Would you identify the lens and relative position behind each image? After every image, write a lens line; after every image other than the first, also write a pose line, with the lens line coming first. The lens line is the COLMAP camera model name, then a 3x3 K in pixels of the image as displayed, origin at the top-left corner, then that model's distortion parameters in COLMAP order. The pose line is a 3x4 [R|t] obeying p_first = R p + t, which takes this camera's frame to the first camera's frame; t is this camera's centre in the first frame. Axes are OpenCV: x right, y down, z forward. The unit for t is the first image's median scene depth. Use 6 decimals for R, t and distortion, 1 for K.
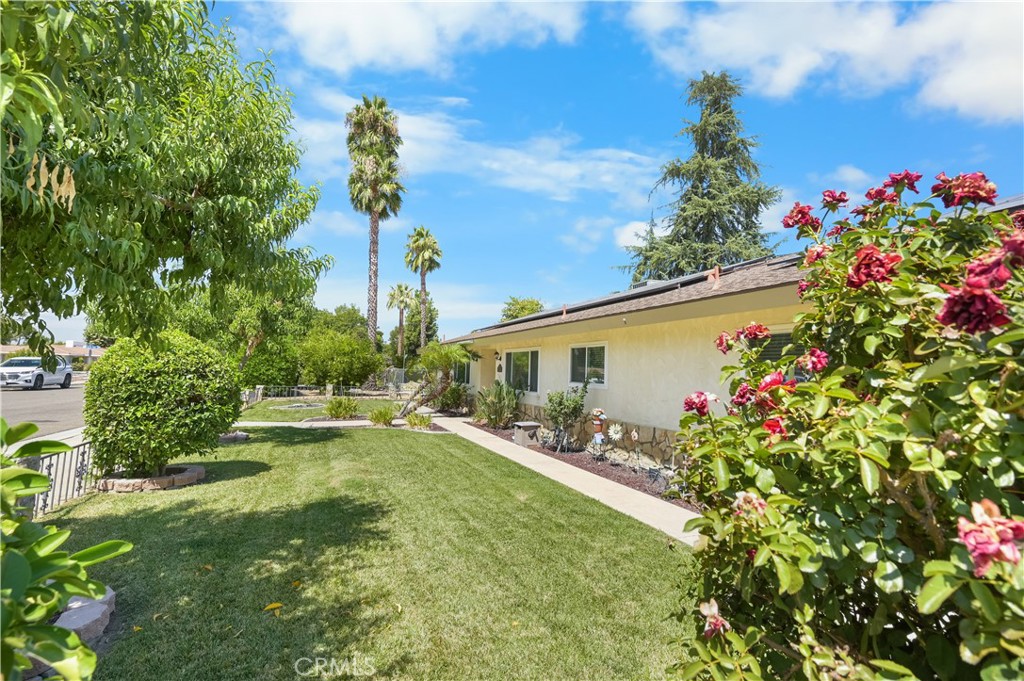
lens RADIAL K [[464.8, 0, 512.0], [0, 464.8, 340.5], [0, 0, 1]] dist [0.003309, 0.000594]
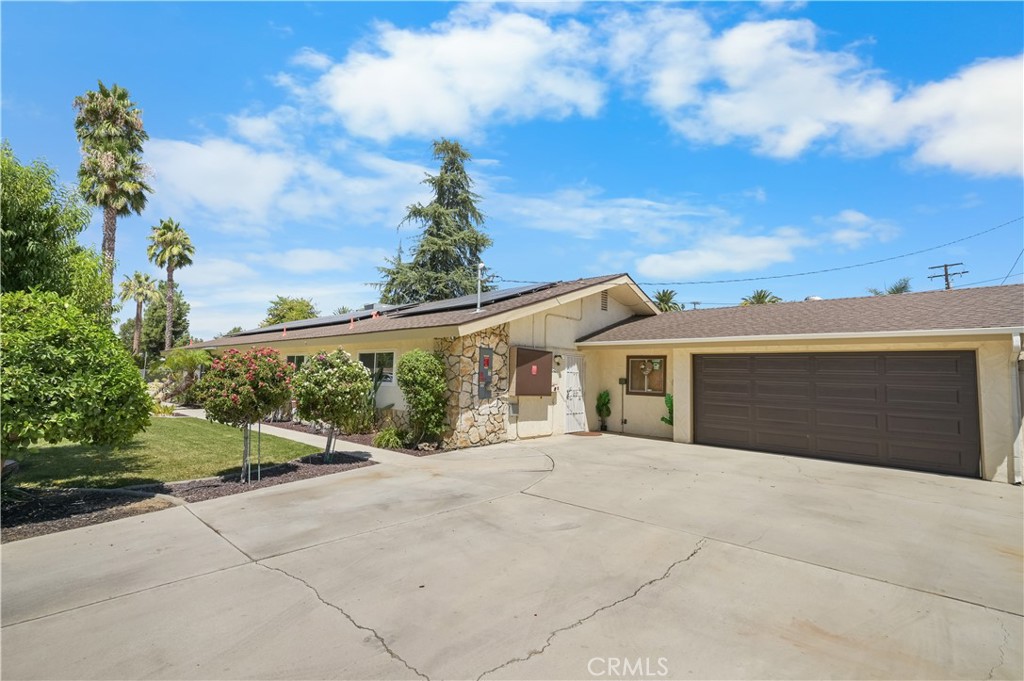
lens RADIAL K [[464.8, 0, 512.0], [0, 464.8, 340.5], [0, 0, 1]] dist [0.003309, 0.000594]
pose [[0.901275, 0.026241, 0.432453, 0.043476], [-0.026219, 0.999638, -0.006016, -0.014927], [-0.432454, -0.005916, 0.901636, -0.233663]]
